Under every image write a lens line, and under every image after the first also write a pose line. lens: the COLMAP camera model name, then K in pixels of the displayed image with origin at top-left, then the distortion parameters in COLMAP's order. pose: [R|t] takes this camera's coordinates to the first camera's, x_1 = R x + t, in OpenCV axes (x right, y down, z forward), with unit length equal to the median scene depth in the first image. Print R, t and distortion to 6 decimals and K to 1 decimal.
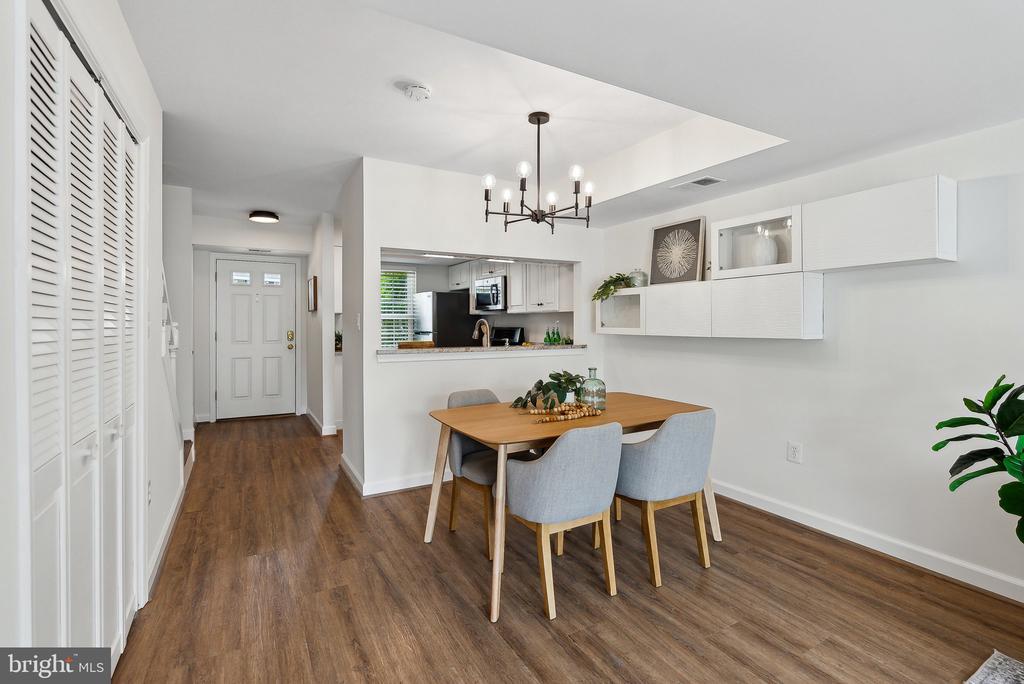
lens RADIAL K [[476.2, 0, 517.1], [0, 476.2, 326.1], [0, 0, 1]] dist [-0.009699, 0.003070]
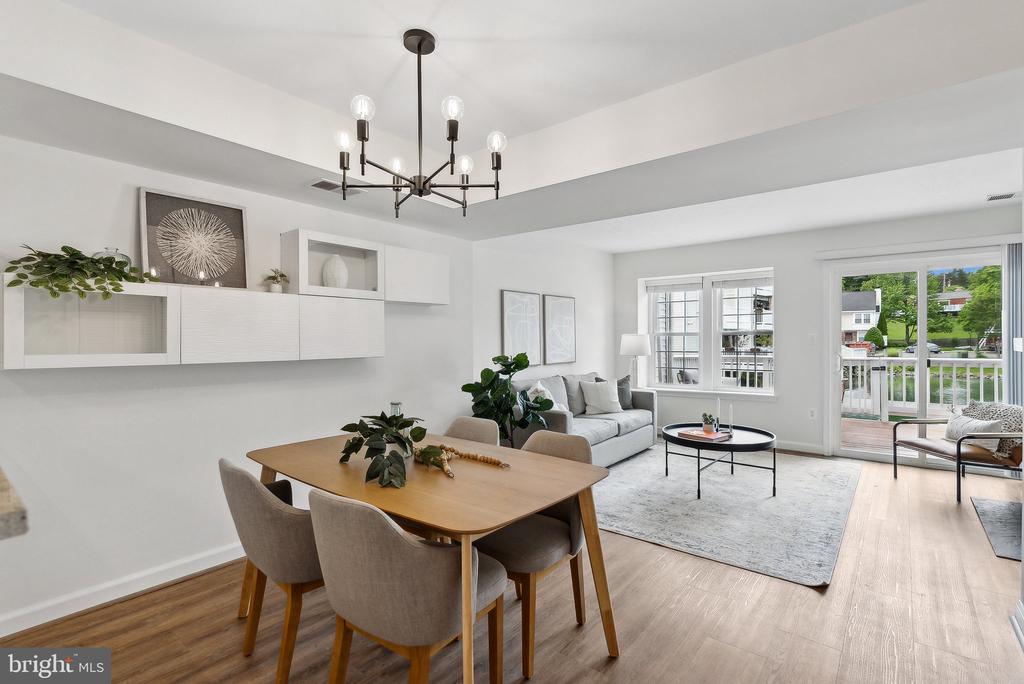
lens RADIAL K [[476.2, 0, 516.5], [0, 476.2, 340.7], [0, 0, 1]] dist [-0.009699, 0.003070]
pose [[-0.351784, 0.005832, 0.936063, -0.464413], [0.013002, 0.999915, -0.001343, -0.005036], [-0.935991, 0.011698, -0.351830, 0.801485]]
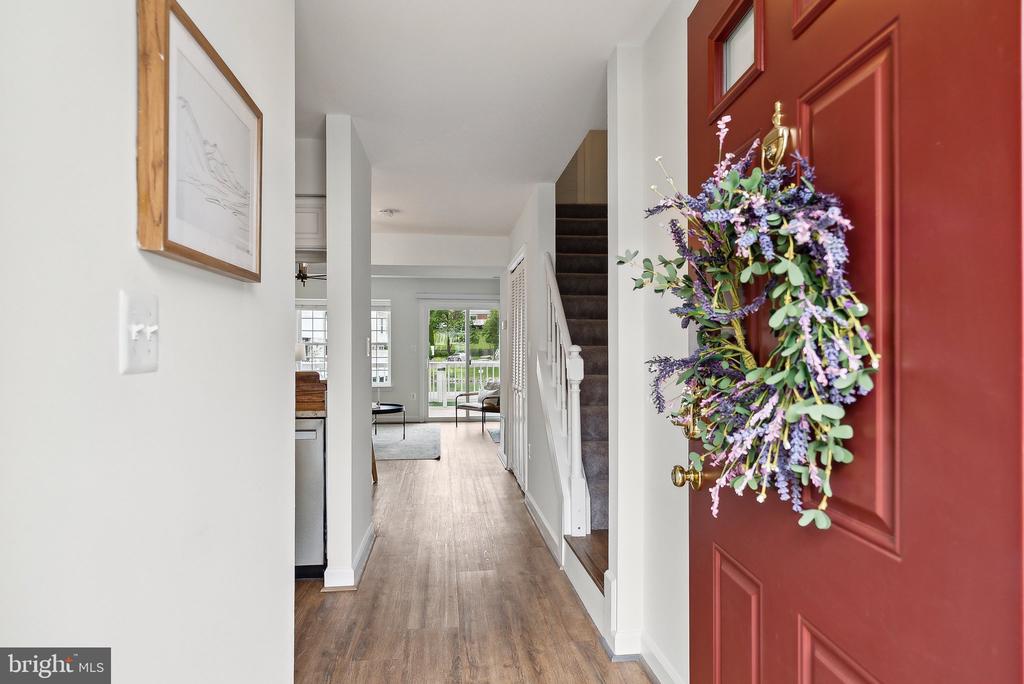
lens RADIAL K [[579.1, 0, 511.3], [0, 579.1, 344.3], [0, 0, 1]] dist [-0.000283, -0.000004]
pose [[-0.916937, 0.004267, 0.399009, -0.966524], [0.002958, 0.999988, -0.003897, -0.006774], [-0.399021, -0.002393, -0.916939, 1.819016]]
